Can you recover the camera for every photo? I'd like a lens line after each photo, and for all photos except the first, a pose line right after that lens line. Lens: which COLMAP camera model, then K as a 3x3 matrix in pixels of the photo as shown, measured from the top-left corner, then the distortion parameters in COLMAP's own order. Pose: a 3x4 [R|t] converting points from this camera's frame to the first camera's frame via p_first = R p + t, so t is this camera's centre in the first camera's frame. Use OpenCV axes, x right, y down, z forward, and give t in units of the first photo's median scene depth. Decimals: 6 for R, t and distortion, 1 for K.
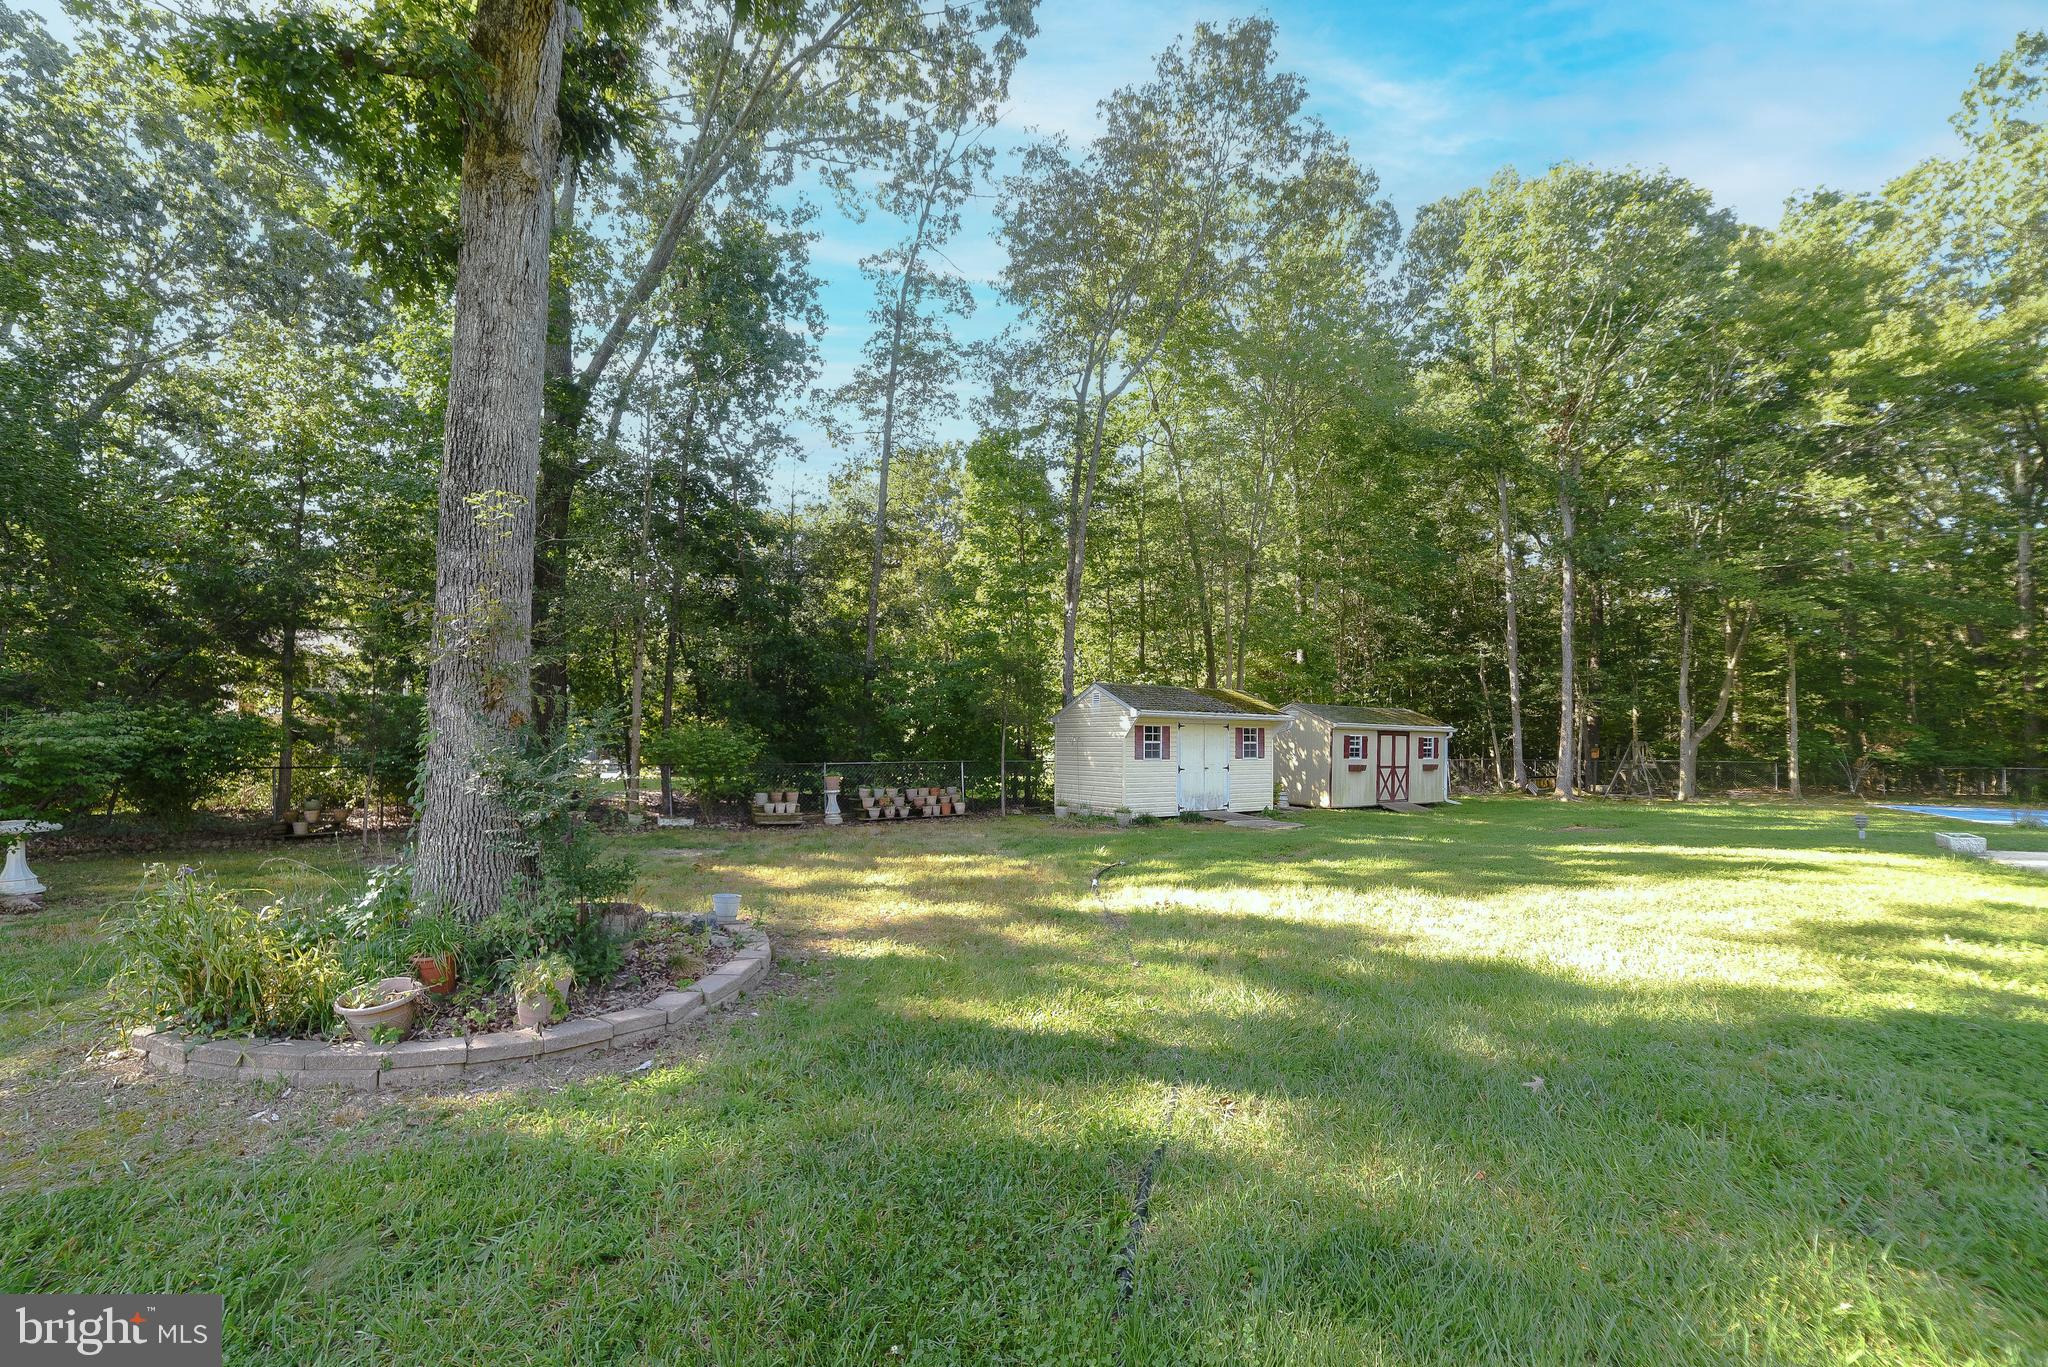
lens RADIAL K [[828.0, 0, 984.9], [0, 828.0, 732.7], [0, 0, 1]] dist [-0.080607, 0.029919]
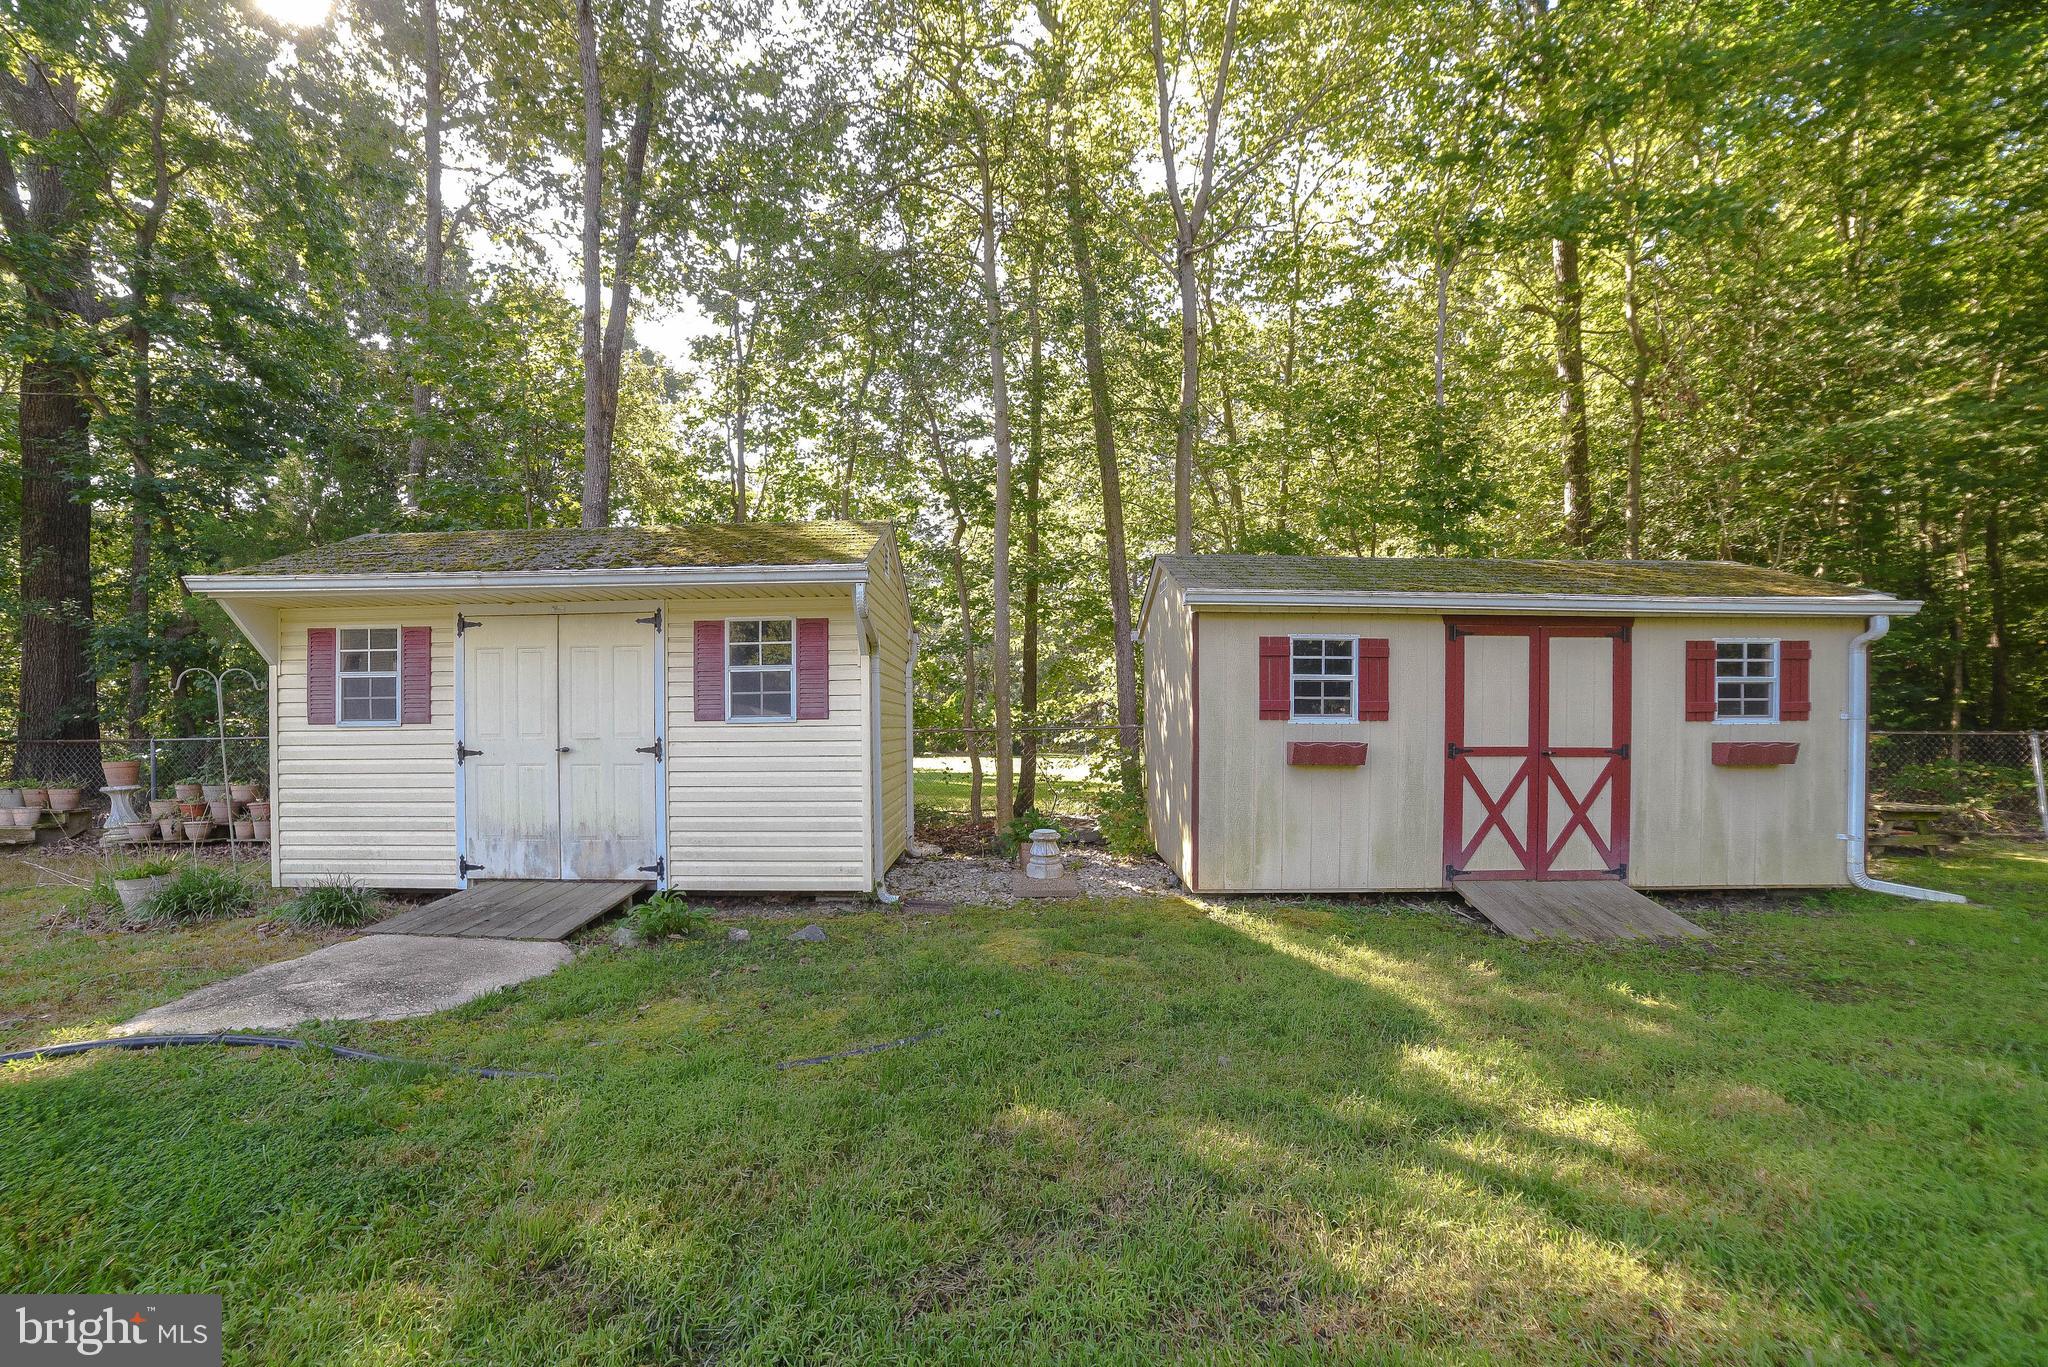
lens RADIAL K [[828.0, 0, 984.9], [0, 828.0, 732.7], [0, 0, 1]] dist [-0.080607, 0.029919]
pose [[0.871263, -0.014350, -0.490606, 0.469699], [0.017987, 0.999835, 0.002699, 0.031733], [0.490486, -0.011176, 0.871377, 0.672255]]
